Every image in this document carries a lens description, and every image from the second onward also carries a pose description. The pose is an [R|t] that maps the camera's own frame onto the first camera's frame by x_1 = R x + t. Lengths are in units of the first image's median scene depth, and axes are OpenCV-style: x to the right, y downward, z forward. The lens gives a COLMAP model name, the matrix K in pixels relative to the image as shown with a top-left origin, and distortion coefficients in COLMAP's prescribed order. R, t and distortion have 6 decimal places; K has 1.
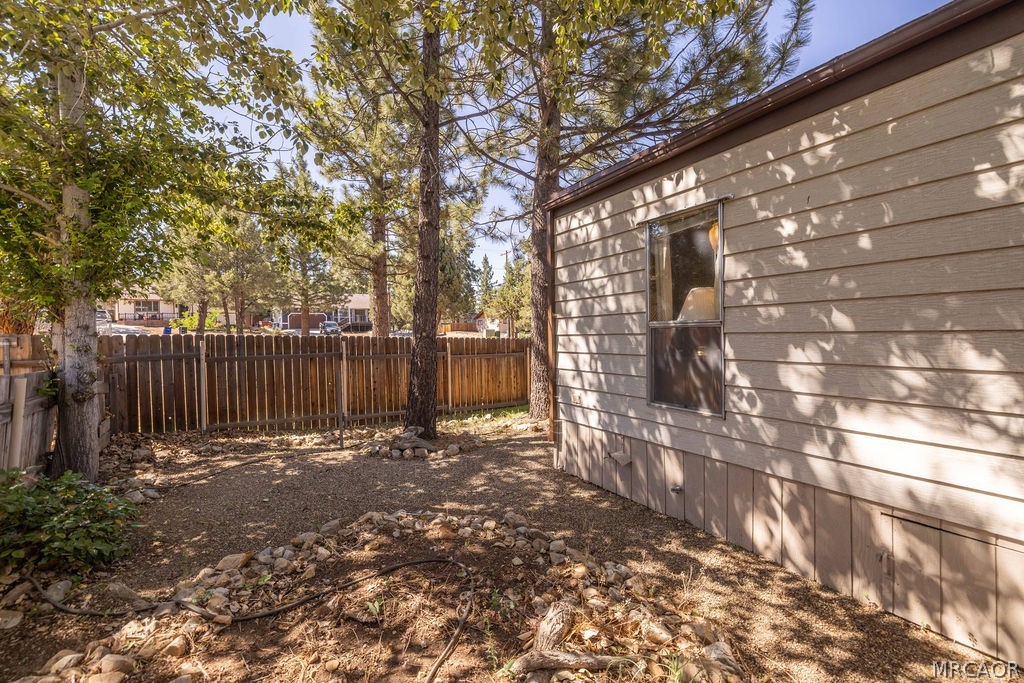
lens RADIAL K [[427.8, 0, 507.5], [0, 427.8, 336.8], [0, 0, 1]] dist [-0.001441, 0.000507]
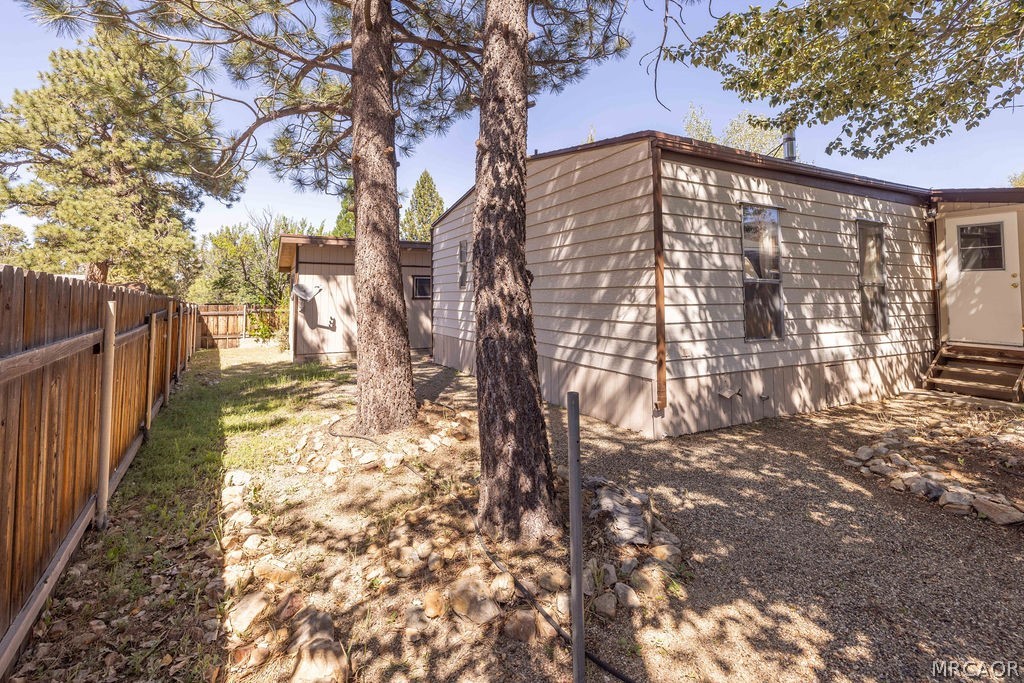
lens RADIAL K [[456.2, 0, 483.5], [0, 456.2, 270.1], [0, 0, 1]] dist [-0.002905, 0.000061]
pose [[0.074257, 0.069529, 0.994812, -0.986124], [0.003388, 0.997543, -0.069973, 0.031753], [-0.997233, 0.008566, 0.073839, 1.482317]]
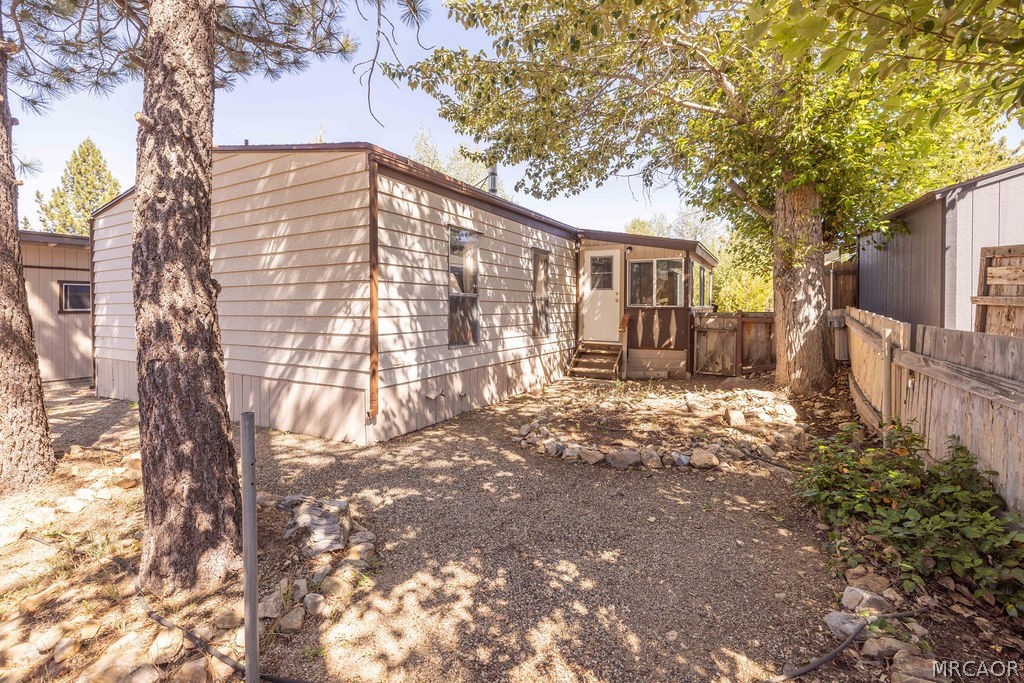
lens RADIAL K [[463.4, 0, 497.9], [0, 463.4, 307.2], [0, 0, 1]] dist [-0.002621, 0.000460]
pose [[-0.495435, 0.014797, 0.868519, -1.004837], [0.012740, 0.999871, -0.009767, 0.031228], [-0.868552, 0.006226, -0.495560, 1.442944]]
